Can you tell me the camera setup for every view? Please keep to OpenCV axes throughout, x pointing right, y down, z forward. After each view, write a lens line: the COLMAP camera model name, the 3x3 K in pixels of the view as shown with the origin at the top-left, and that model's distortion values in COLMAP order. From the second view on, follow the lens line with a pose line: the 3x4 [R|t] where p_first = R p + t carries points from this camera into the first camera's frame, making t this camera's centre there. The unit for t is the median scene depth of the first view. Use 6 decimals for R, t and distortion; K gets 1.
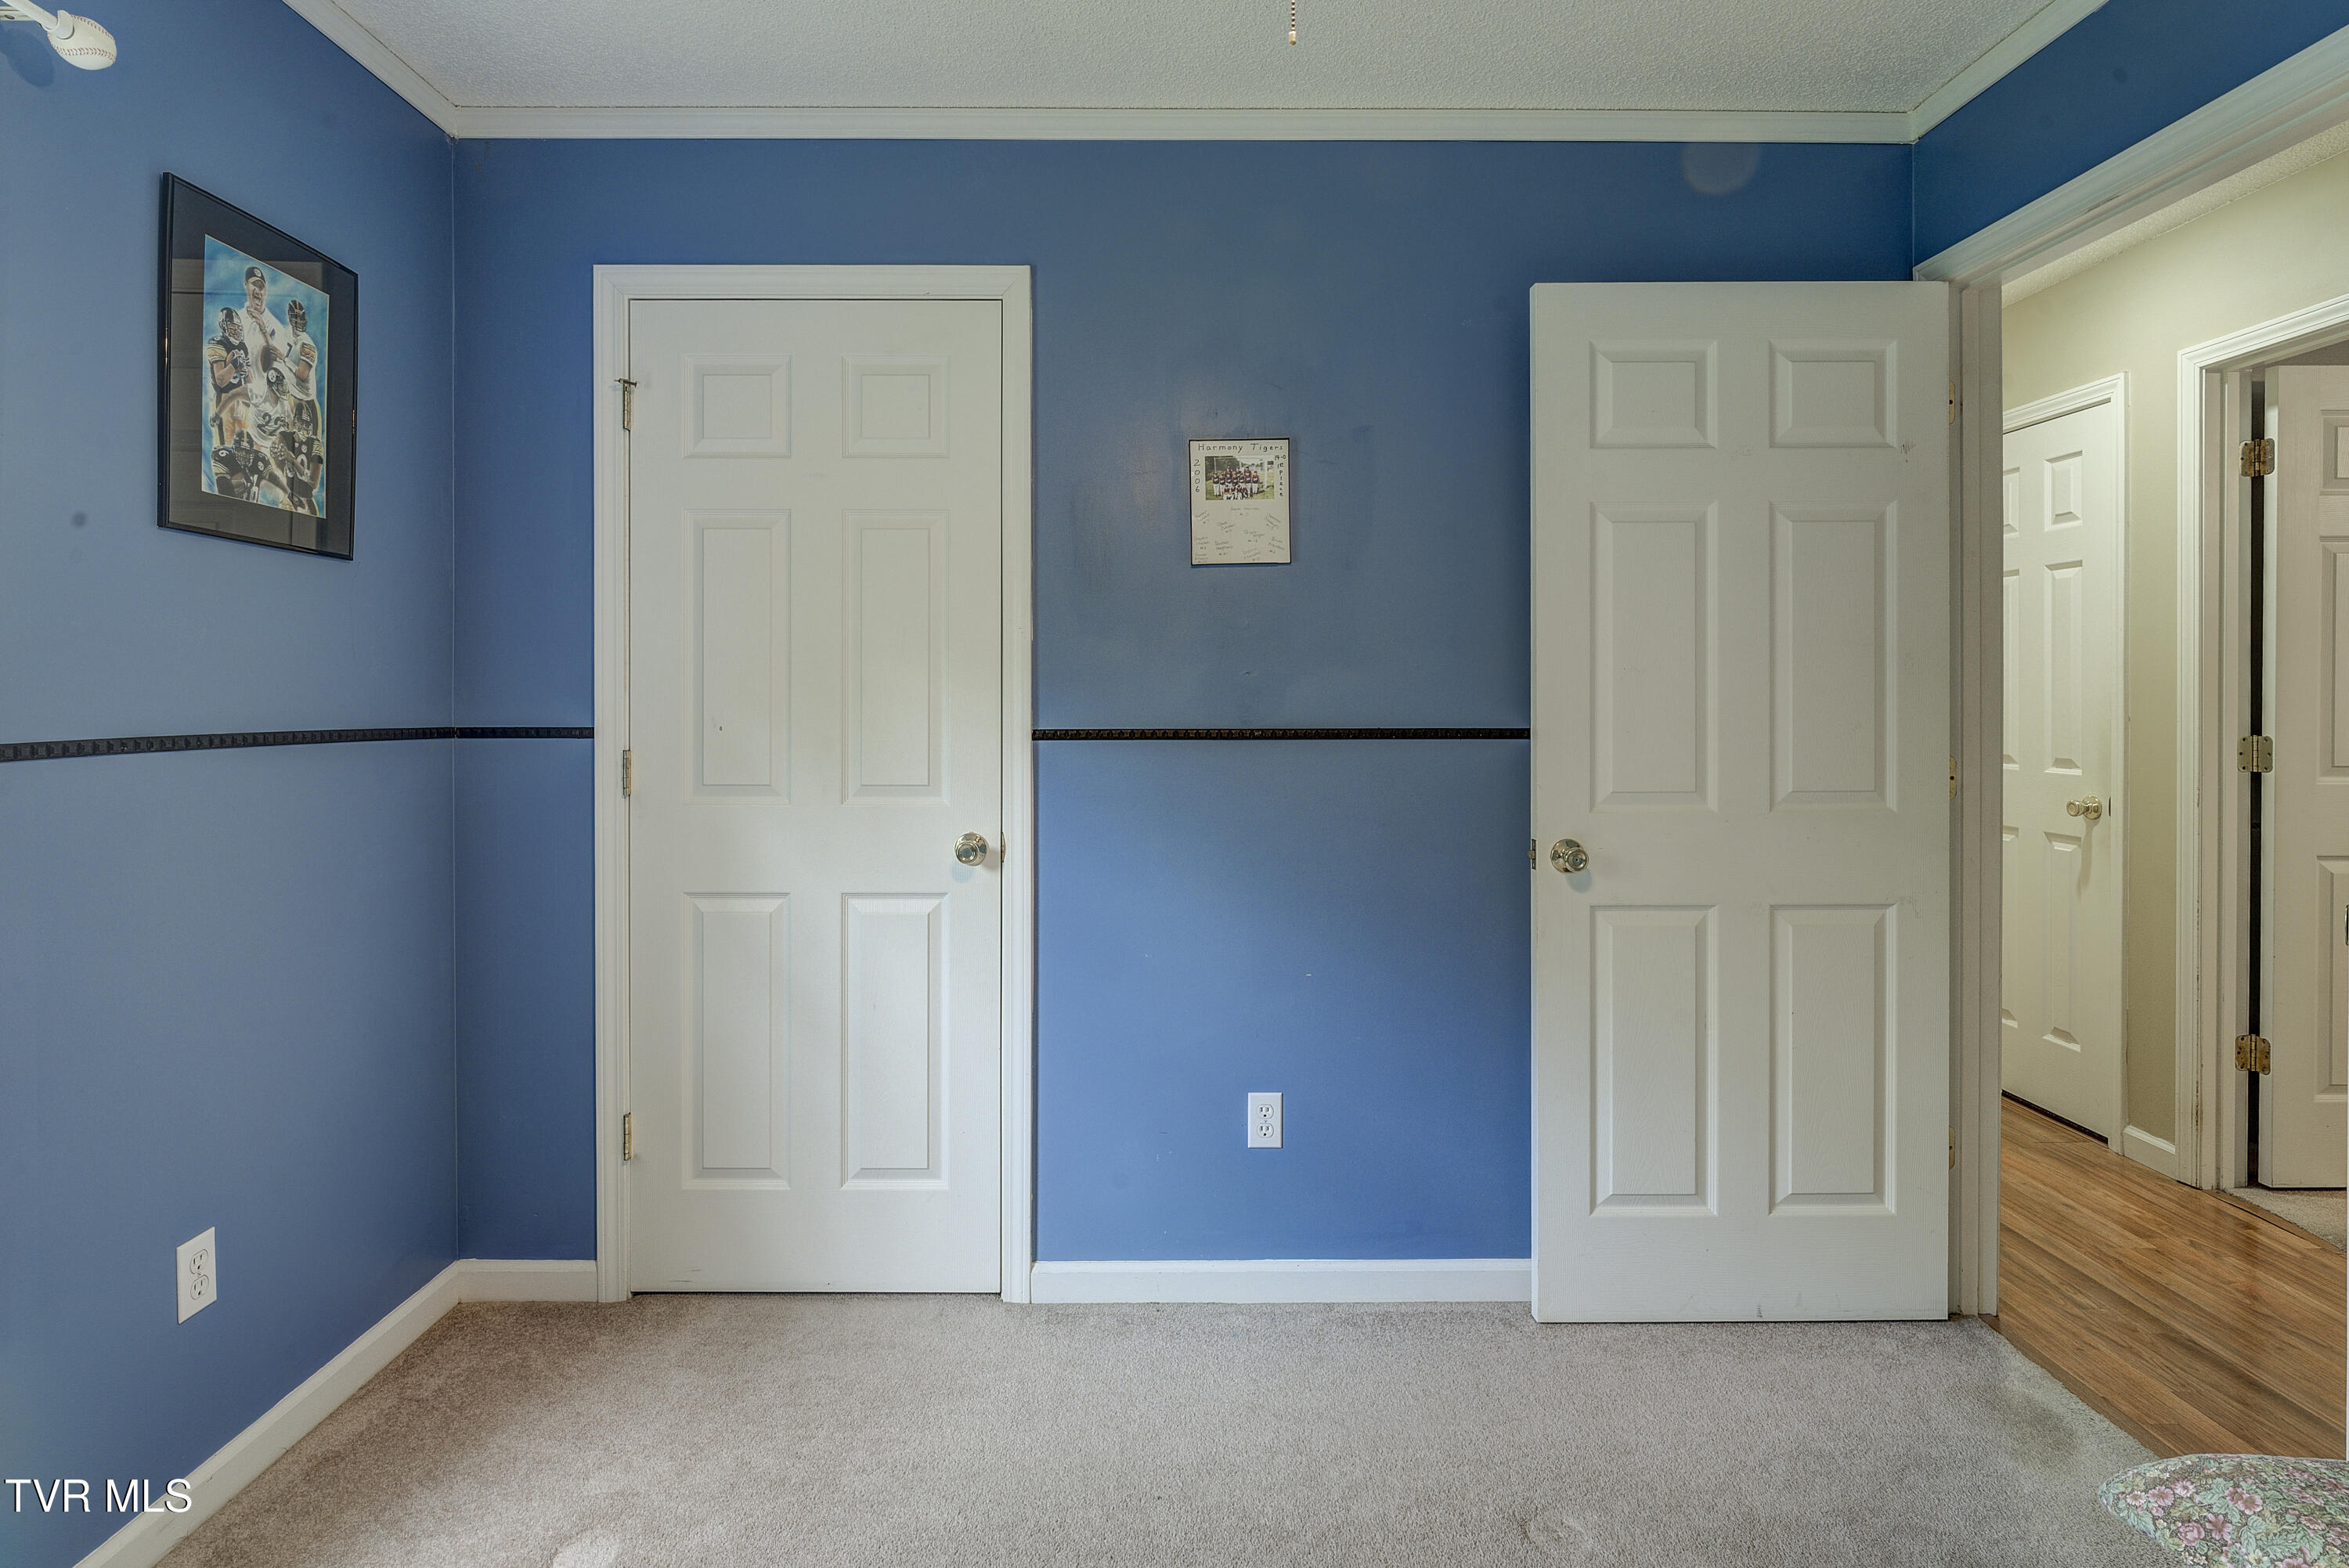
lens RADIAL K [[1227.2, 0, 1167.3], [0, 1227.2, 693.4], [0, 0, 1]] dist [-0.004169, 0.000170]
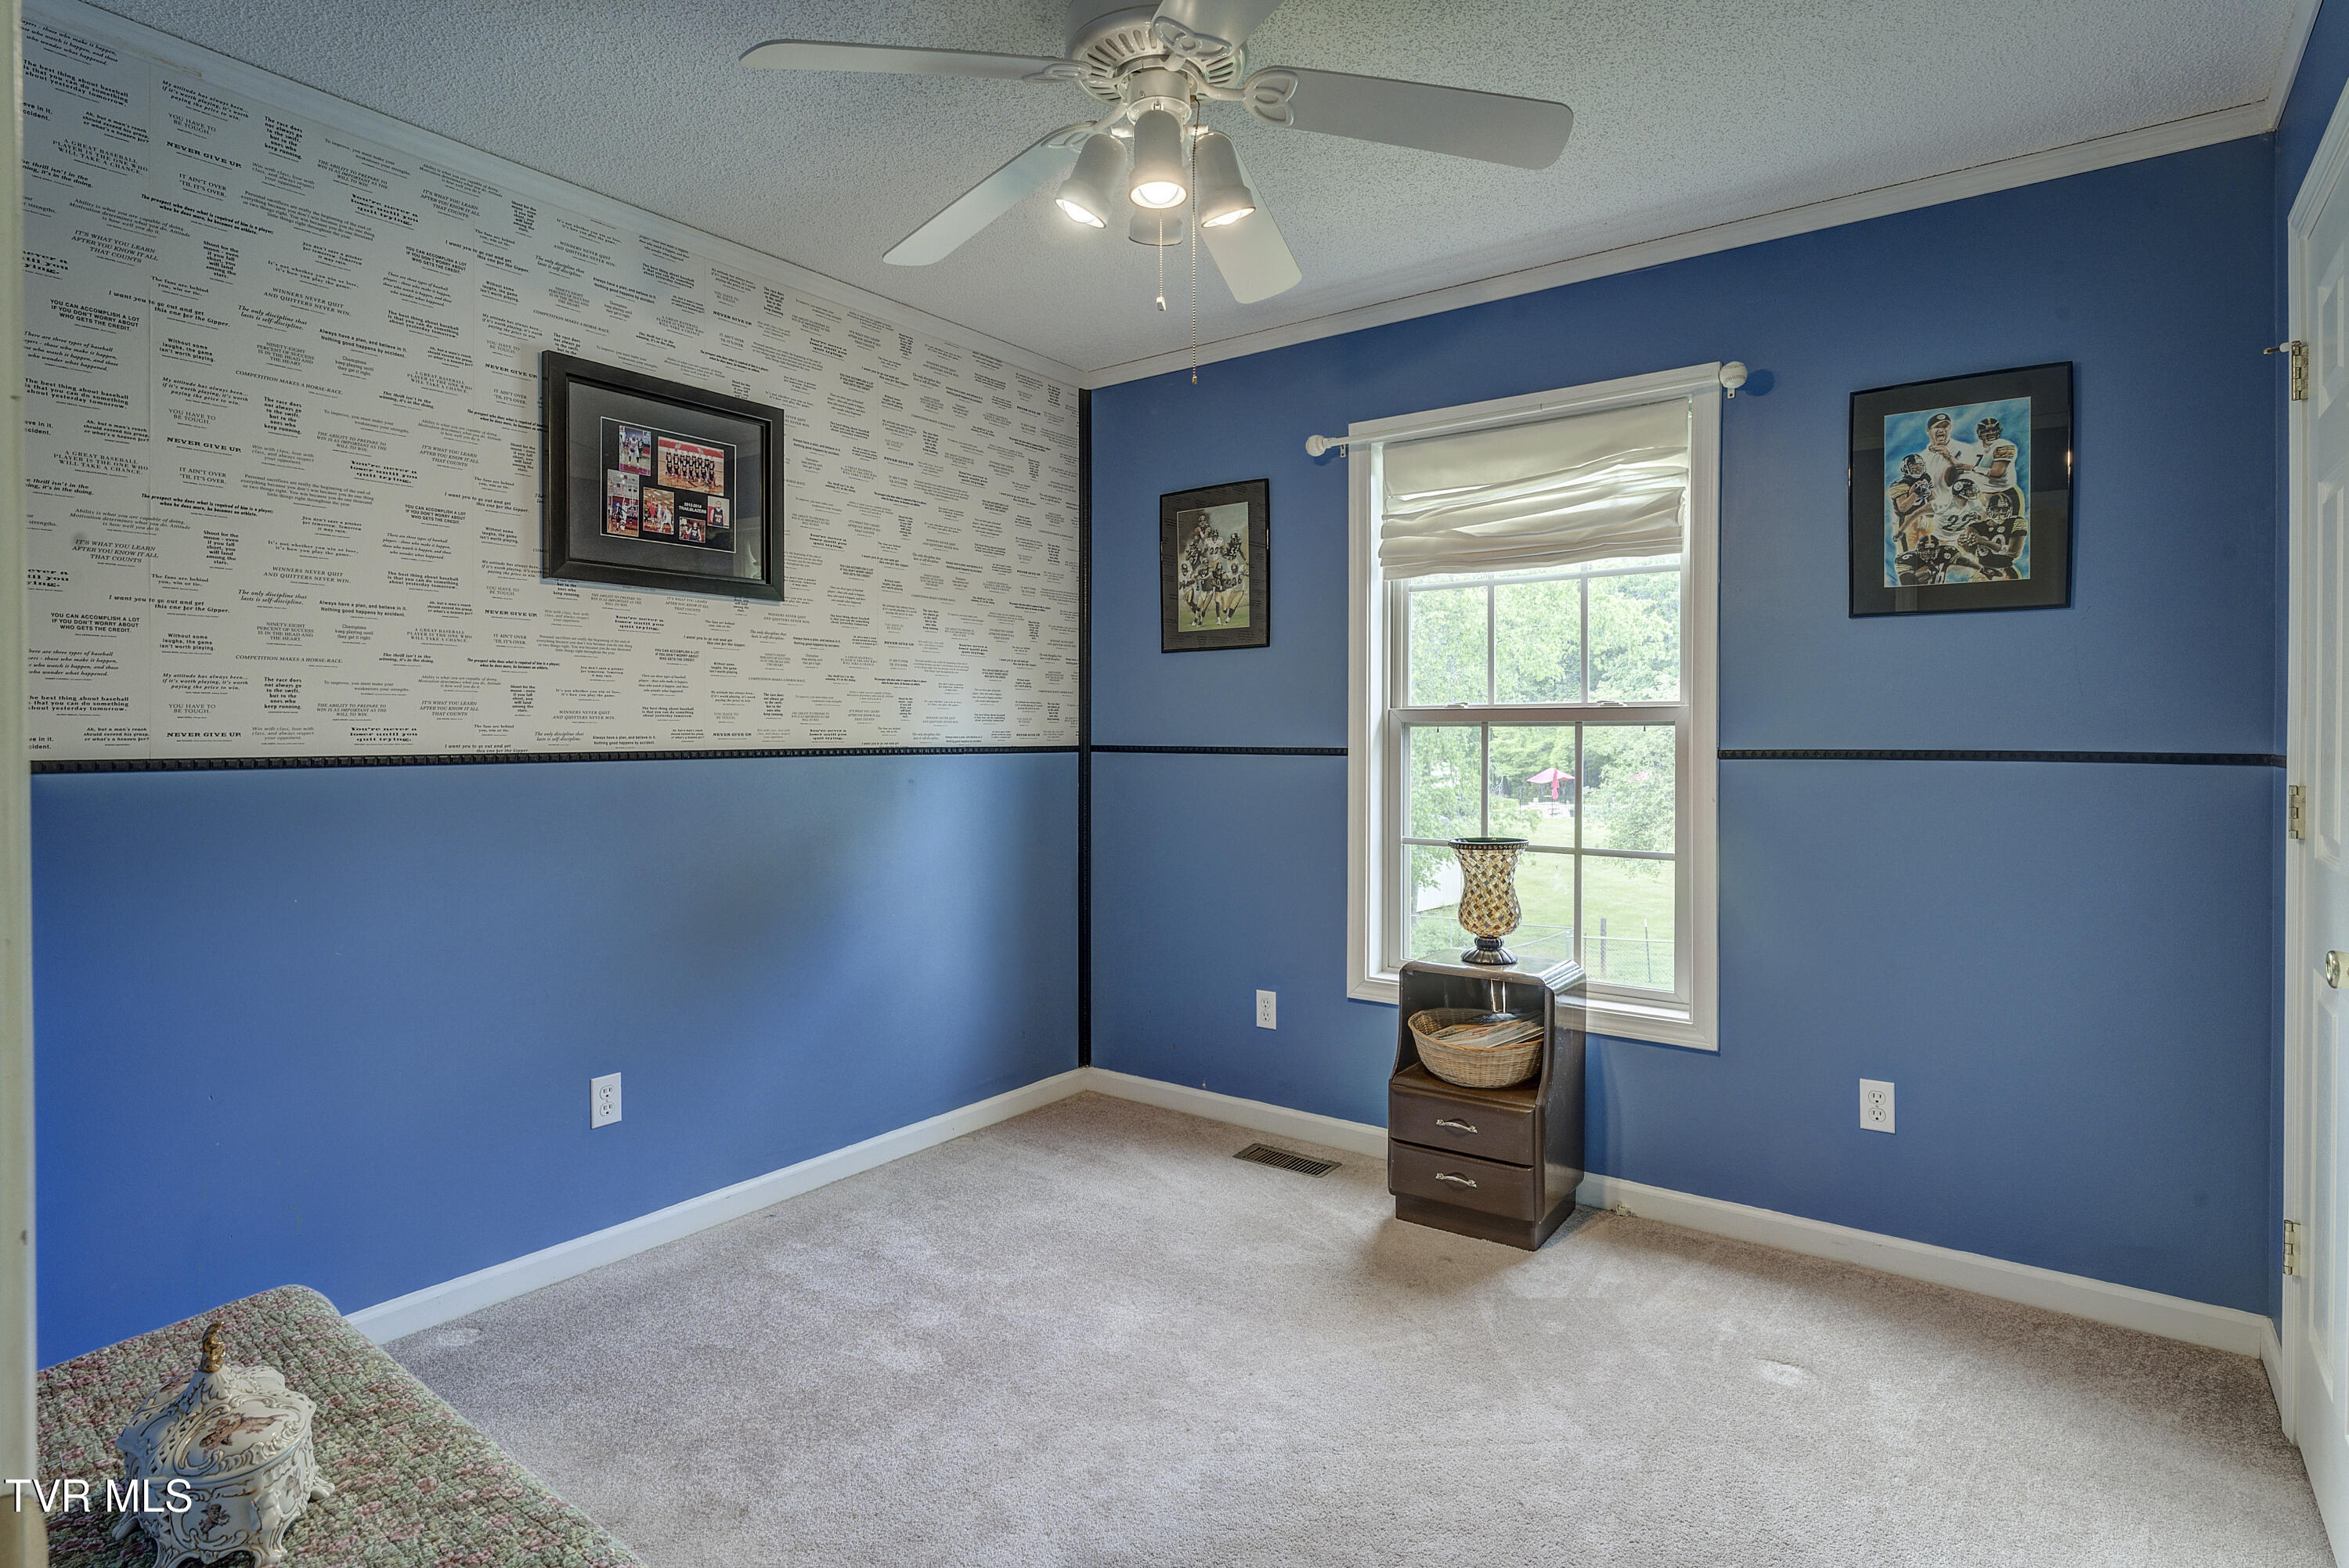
lens RADIAL K [[1194.0, 0, 1211.0], [0, 1194.0, 720.9], [0, 0, 1]] dist [-0.010454, 0.000902]
pose [[-0.590954, -0.013288, -0.806595, 0.810066], [0.002257, 0.999833, -0.018125, 0.021095], [0.806702, -0.012531, -0.590826, 1.108048]]
